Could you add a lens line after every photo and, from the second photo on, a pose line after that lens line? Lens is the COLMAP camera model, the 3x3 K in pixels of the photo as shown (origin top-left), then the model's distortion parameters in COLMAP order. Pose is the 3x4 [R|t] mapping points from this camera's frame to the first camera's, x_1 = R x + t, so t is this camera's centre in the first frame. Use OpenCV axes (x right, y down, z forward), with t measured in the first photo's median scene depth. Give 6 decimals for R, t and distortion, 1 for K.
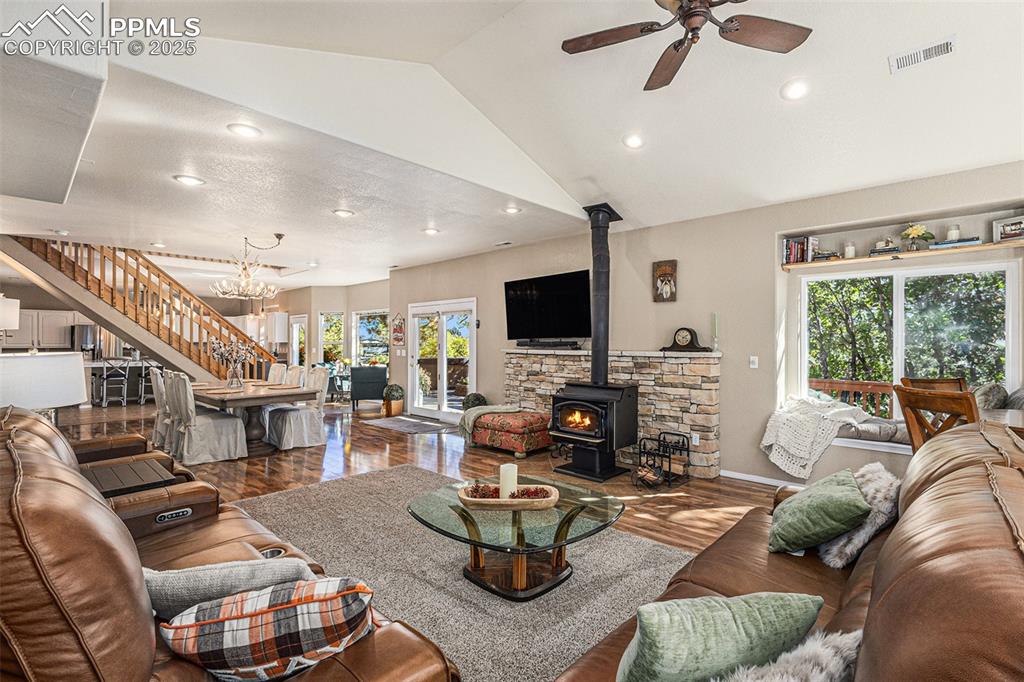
lens RADIAL K [[469.2, 0, 515.7], [0, 469.2, 344.6], [0, 0, 1]] dist [0.004390, -0.003853]
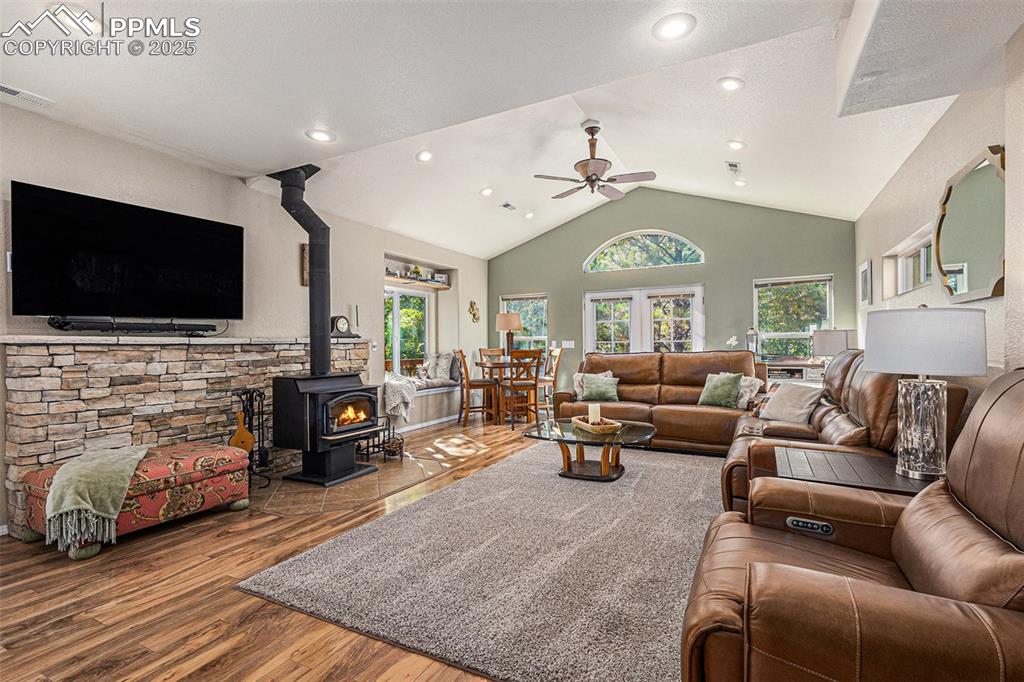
lens RADIAL K [[469.2, 0, 515.7], [0, 469.2, 344.6], [0, 0, 1]] dist [0.004390, -0.003853]
pose [[-0.261207, -0.012647, 0.965200, -0.665675], [-0.000859, 0.999917, 0.012870, 0.013452], [-0.965282, 0.002533, -0.261196, 0.775535]]
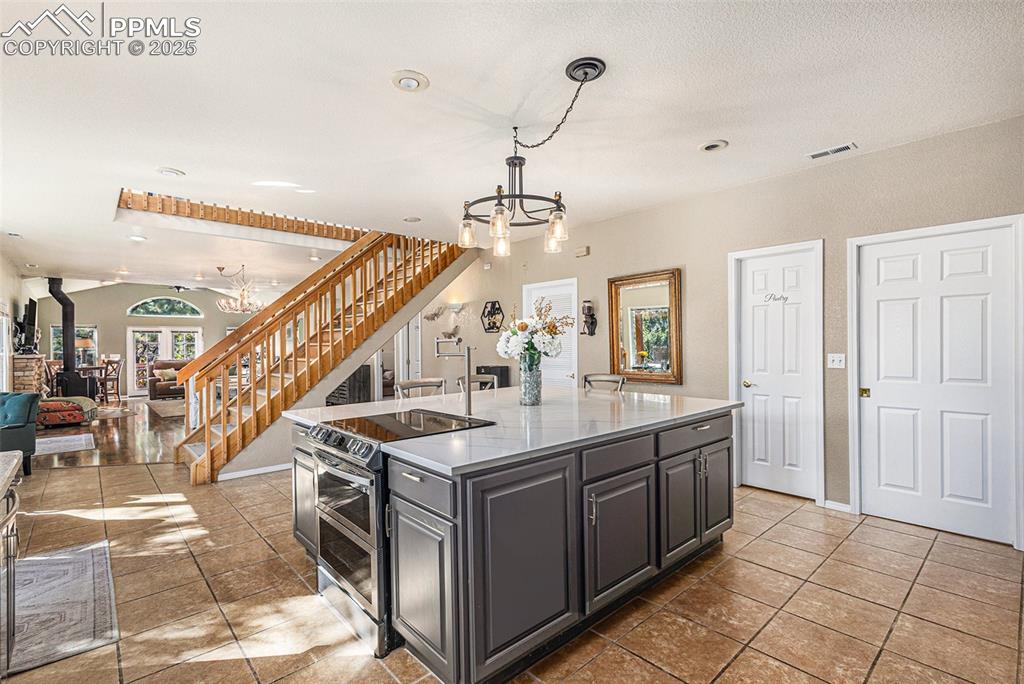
lens RADIAL K [[469.2, 0, 515.7], [0, 469.2, 345.6], [0, 0, 1]] dist [0.004390, -0.003853]
pose [[-0.996017, -0.003816, 0.089077, -1.566798], [-0.004575, 0.999955, -0.008319, -0.012087], [-0.089041, -0.008693, -0.995990, 2.406356]]
